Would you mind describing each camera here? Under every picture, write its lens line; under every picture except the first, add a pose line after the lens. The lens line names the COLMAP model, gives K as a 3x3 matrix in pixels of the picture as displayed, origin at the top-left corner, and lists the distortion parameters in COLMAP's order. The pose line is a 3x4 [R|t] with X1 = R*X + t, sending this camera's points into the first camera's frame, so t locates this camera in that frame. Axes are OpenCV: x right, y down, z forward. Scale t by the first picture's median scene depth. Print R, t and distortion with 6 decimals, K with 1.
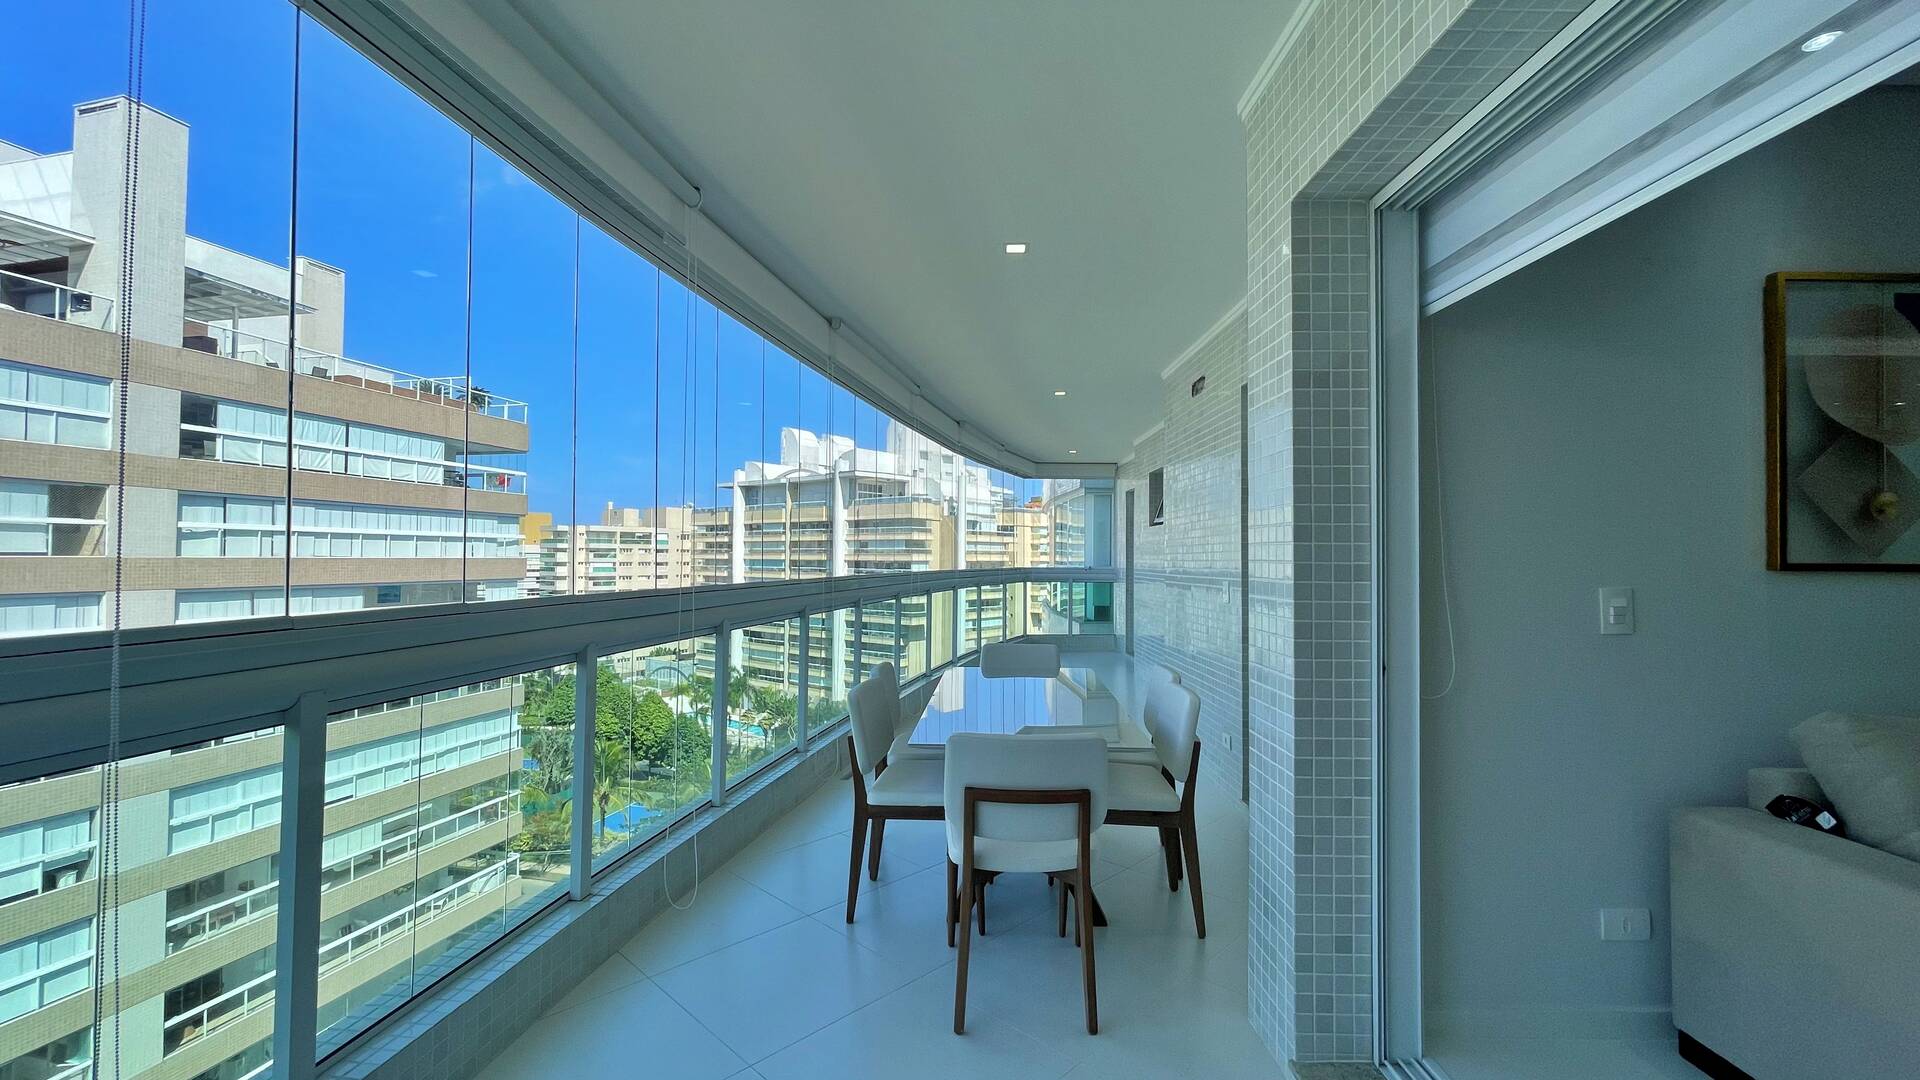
lens RADIAL K [[774.4, 0, 952.6], [0, 774.4, 540.1], [0, 0, 1]] dist [-0.000972, -0.000001]
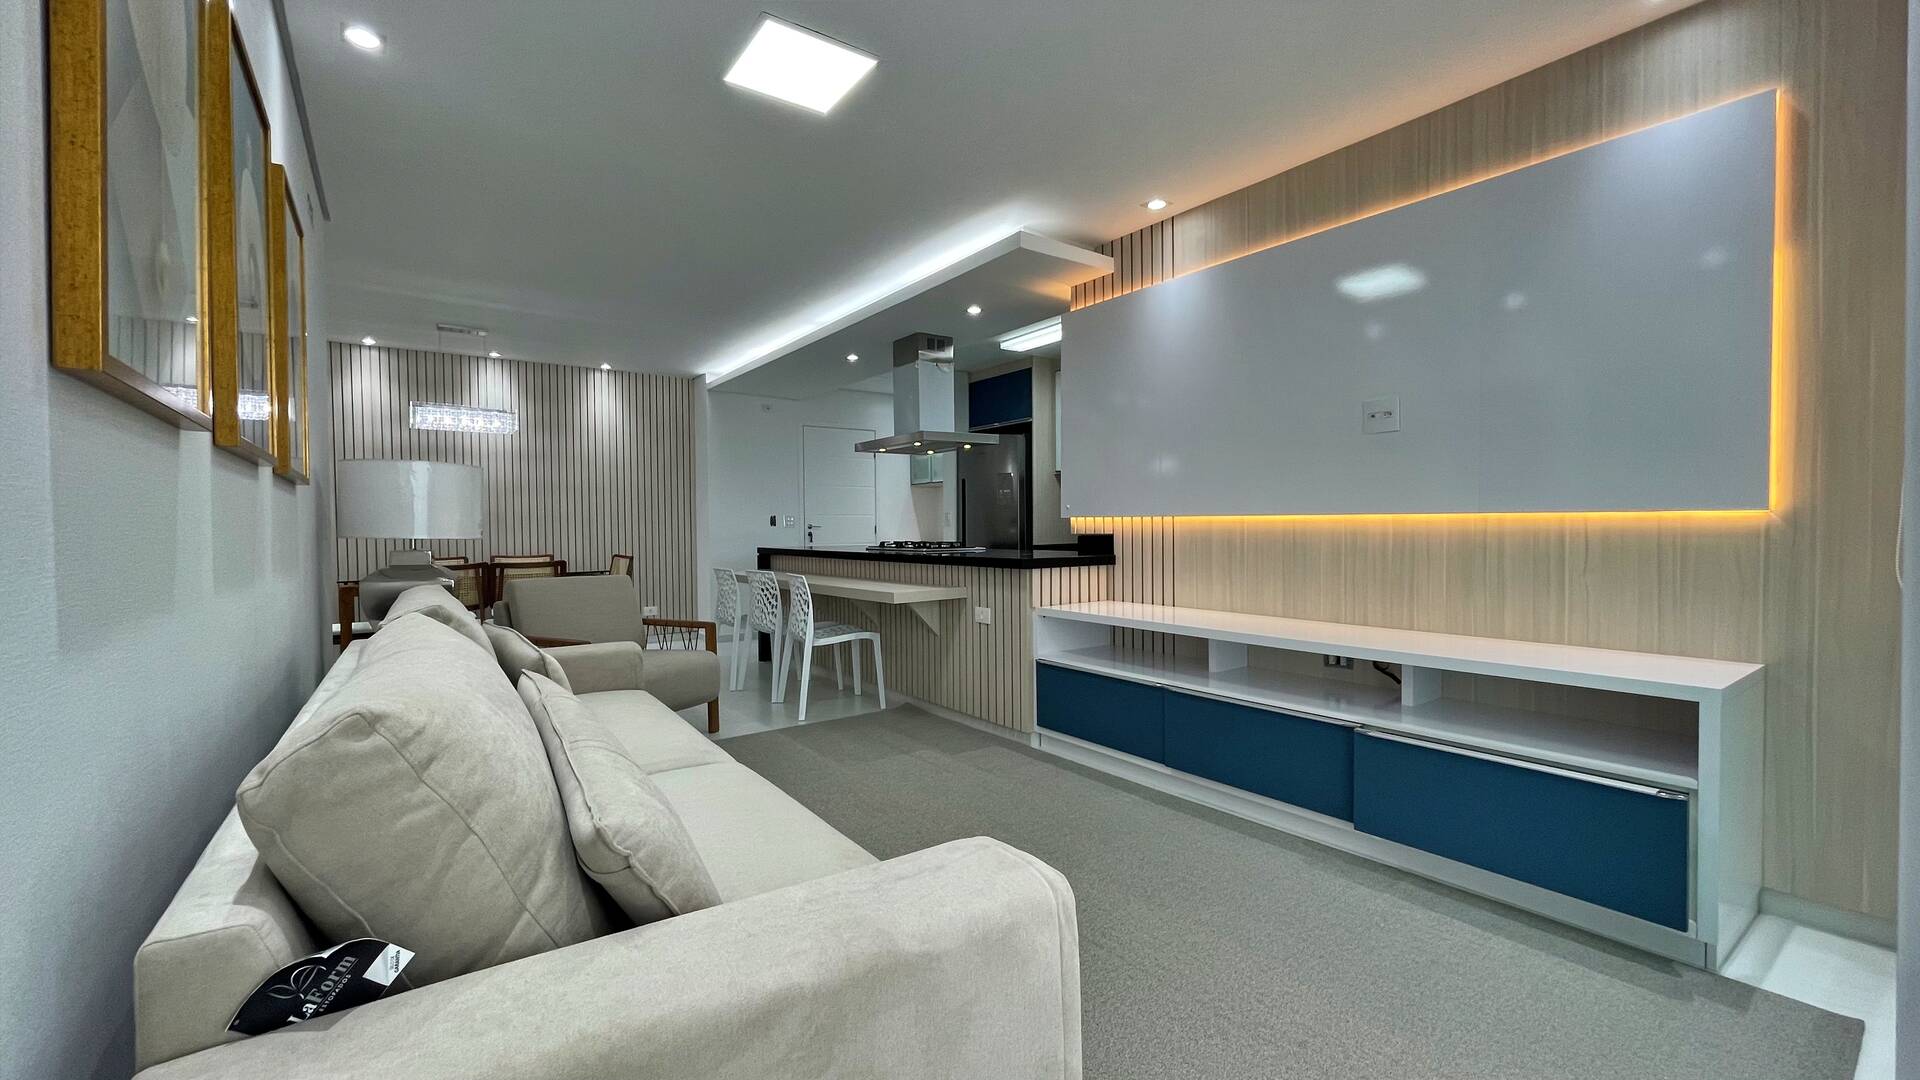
lens RADIAL K [[774.4, 0, 957.0], [0, 774.4, 542.5], [0, 0, 1]] dist [-0.000972, -0.000001]
pose [[-0.590762, -0.018639, 0.806631, 0.481921], [-0.013122, 0.999823, 0.013493, 0.095484], [-0.806739, -0.002613, -0.590902, 0.796427]]
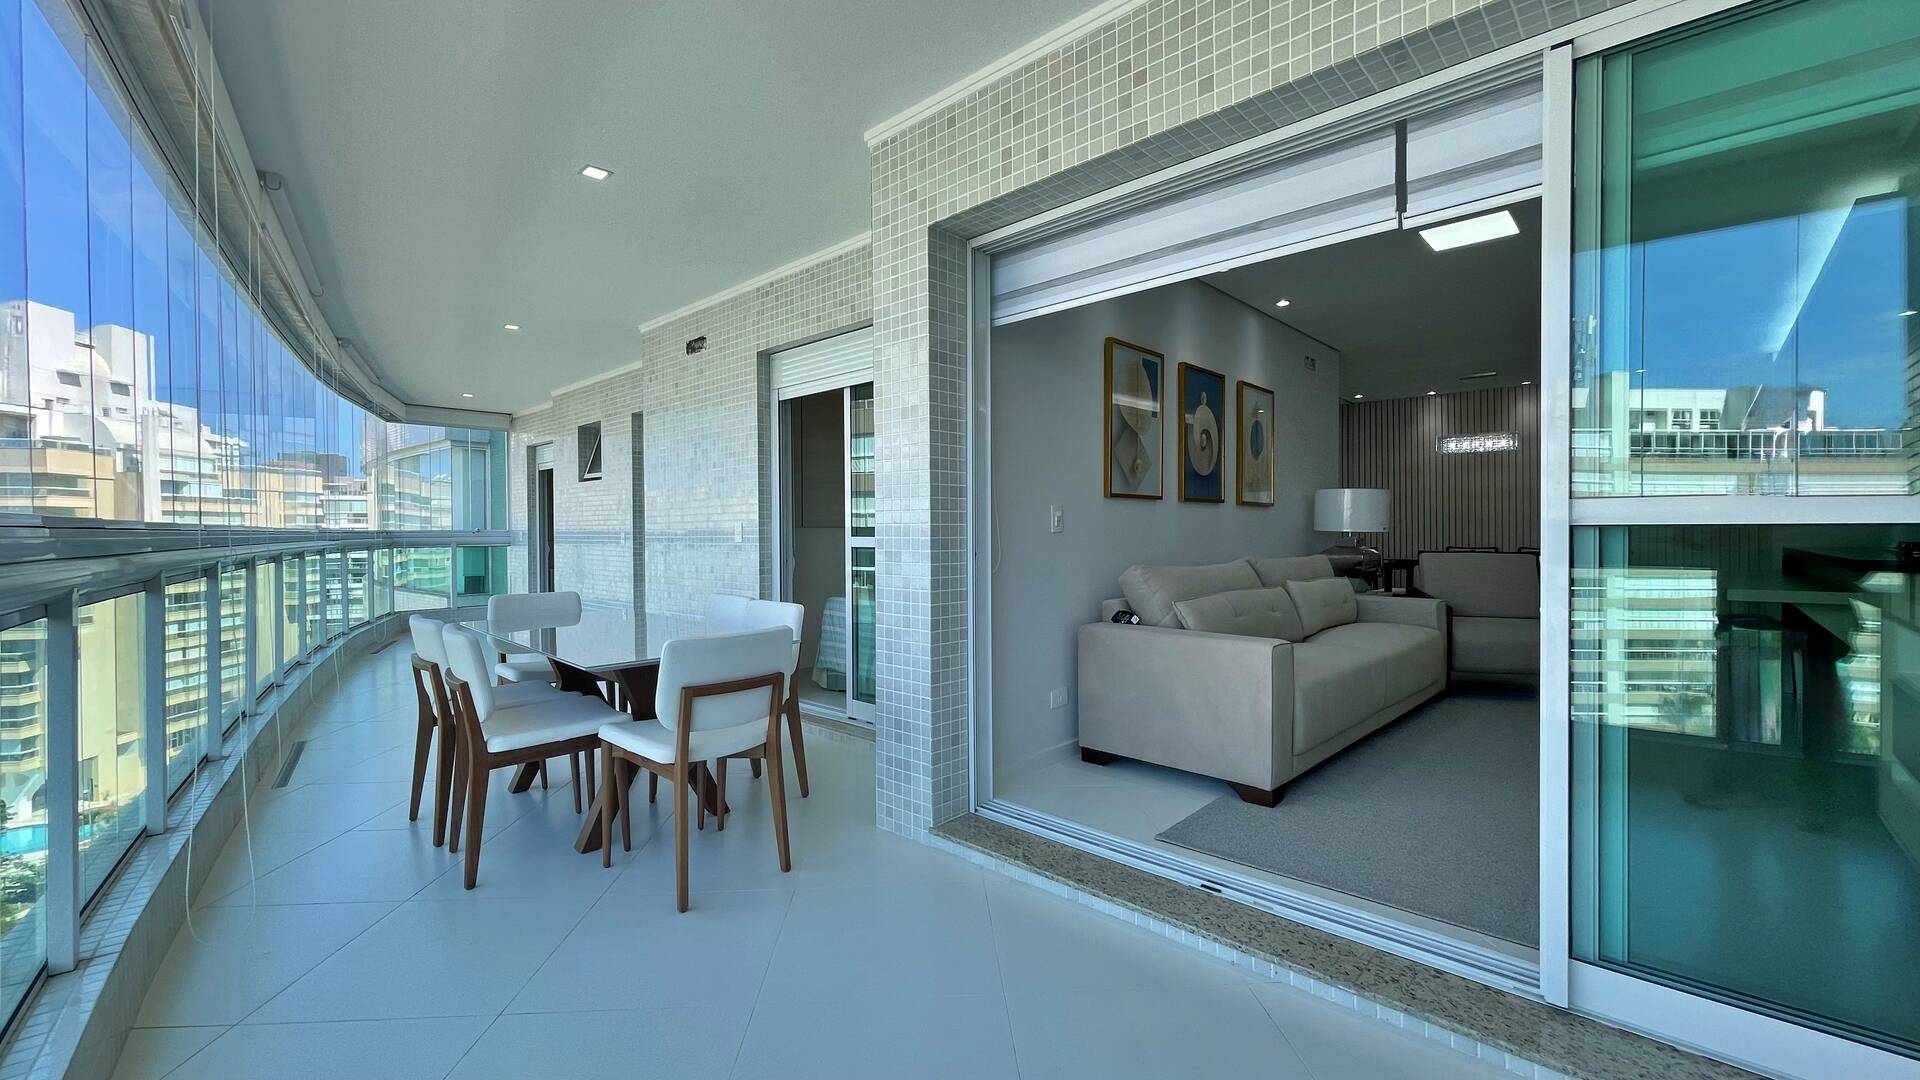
lens RADIAL K [[774.4, 0, 954.5], [0, 774.4, 540.1], [0, 0, 1]] dist [-0.000972, -0.000001]
pose [[0.680675, -0.019633, 0.732322, -0.508152], [-0.006203, 0.999451, 0.032560, 0.076320], [-0.732559, -0.026705, 0.680179, -0.005438]]
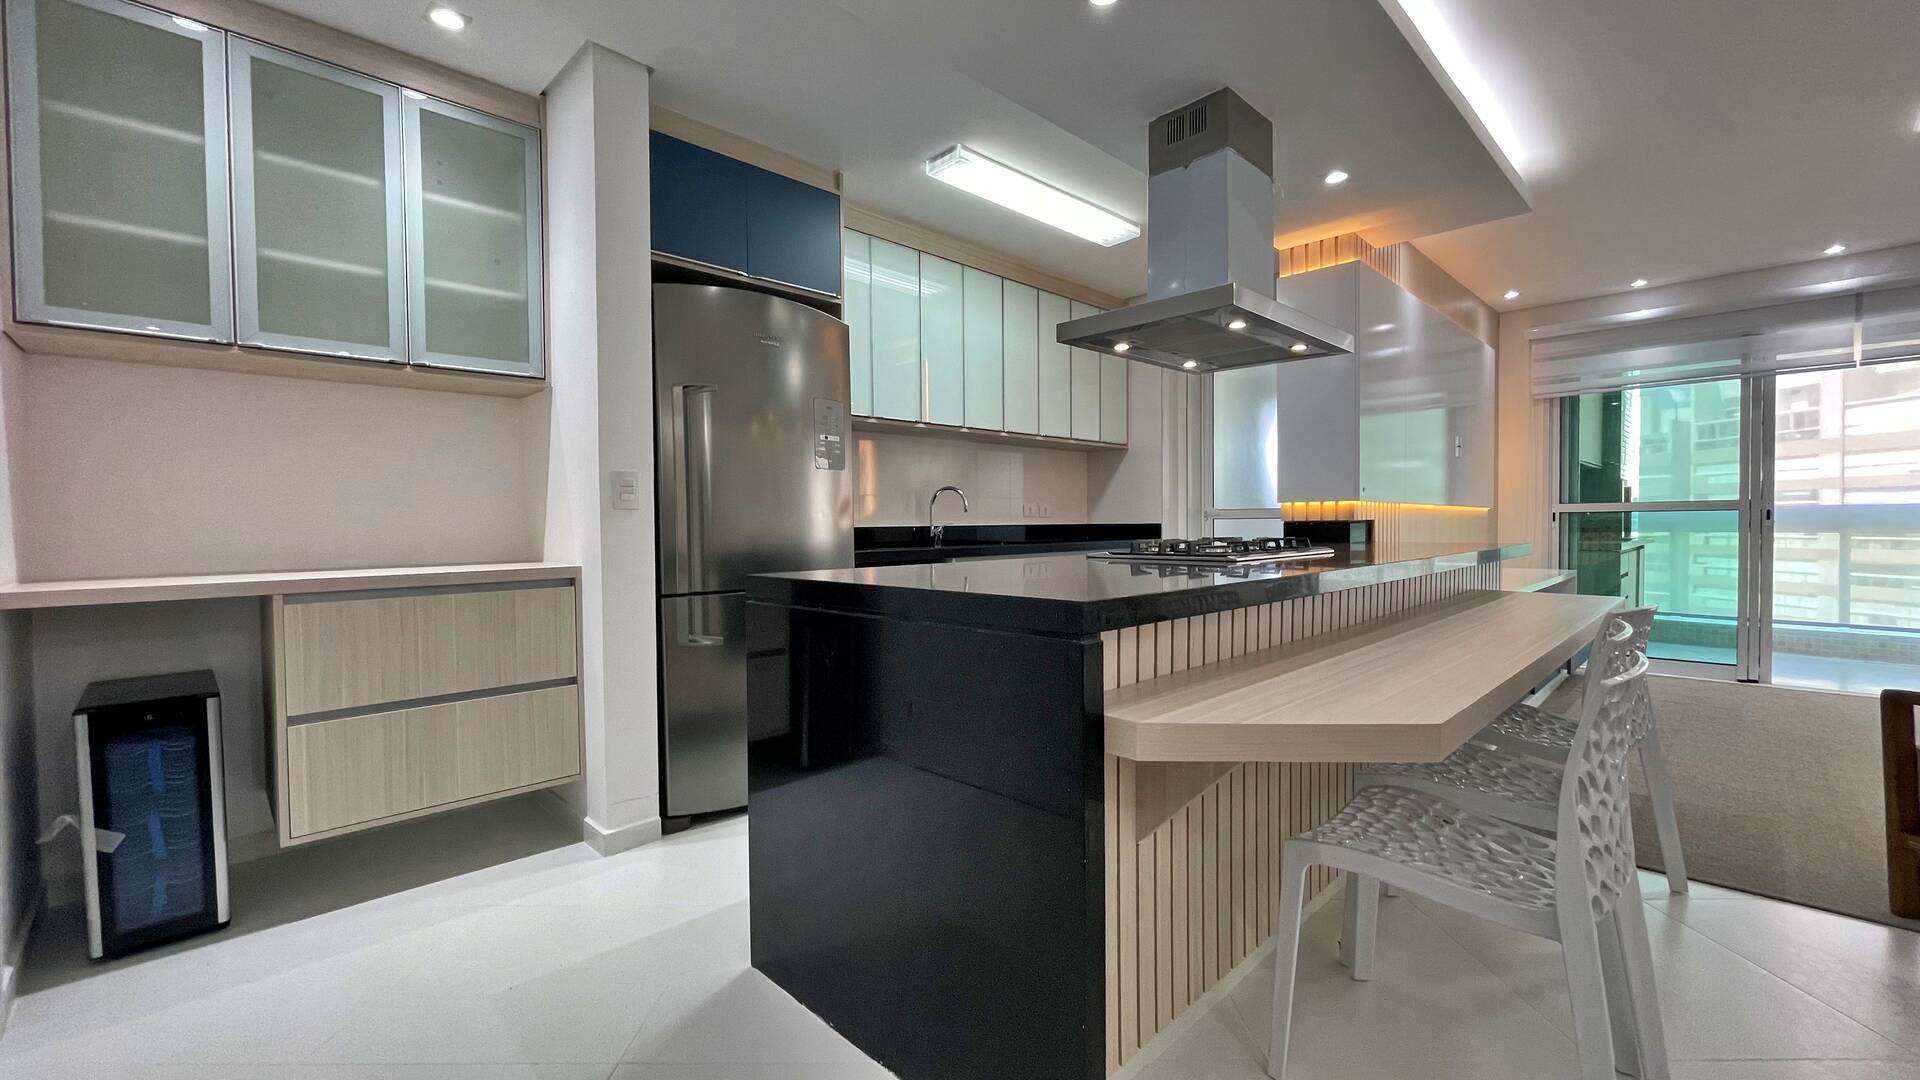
lens RADIAL K [[774.4, 0, 948.0], [0, 774.4, 539.4], [0, 0, 1]] dist [-0.000972, -0.000001]
pose [[-0.721822, 0.015092, -0.691915, 3.525096], [0.018799, 0.999821, 0.002197, 0.115872], [0.691824, -0.011422, -0.721976, 0.039852]]
